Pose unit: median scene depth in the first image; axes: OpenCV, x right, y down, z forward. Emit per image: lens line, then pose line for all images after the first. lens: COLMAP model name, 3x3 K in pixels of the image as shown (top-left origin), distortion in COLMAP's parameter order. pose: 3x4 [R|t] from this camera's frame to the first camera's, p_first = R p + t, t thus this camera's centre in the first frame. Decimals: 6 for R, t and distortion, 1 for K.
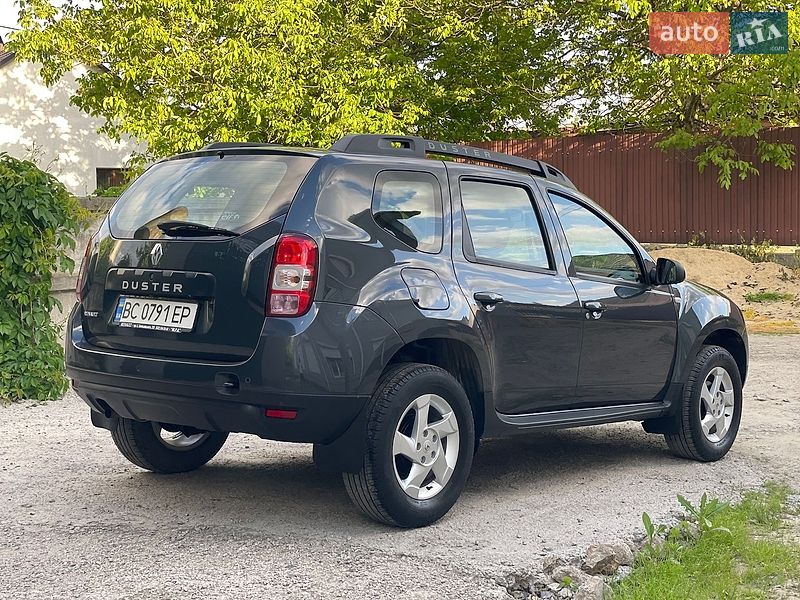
lens RADIAL K [[1220.9, 0, 387.9], [0, 1220.9, 301.6], [0, 0, 1]] dist [0.125991, -0.074513]
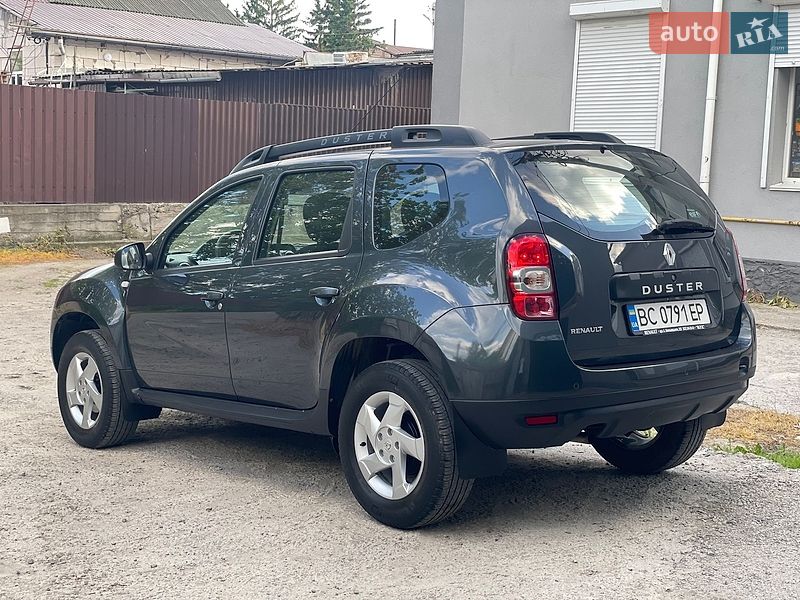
lens RADIAL K [[1220.9, 0, 387.9], [0, 1220.9, 301.6], [0, 0, 1]] dist [0.125991, -0.074513]
pose [[0.126774, -0.096635, 0.987213, -1.177859], [0.052610, 0.994498, 0.090592, -0.101094], [-0.990535, 0.040452, 0.131160, 1.091683]]
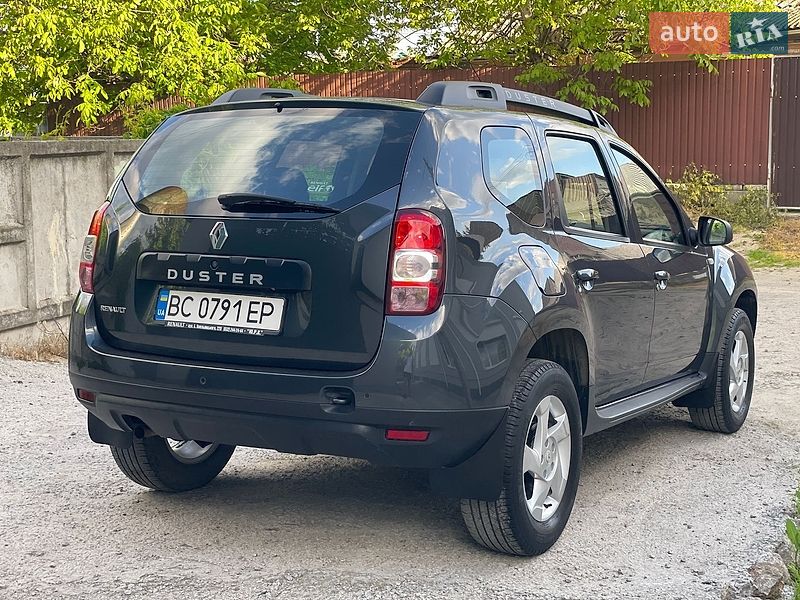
lens RADIAL K [[1225.4, 0, 400.0], [0, 1225.4, 300.0], [0, 0, 1]] dist [0.138452, -0.112274]
pose [[0.980732, -0.030883, 0.192901, -0.227494], [0.020197, 0.998163, 0.057118, -0.039999], [-0.194311, -0.052122, 0.979554, 0.197242]]
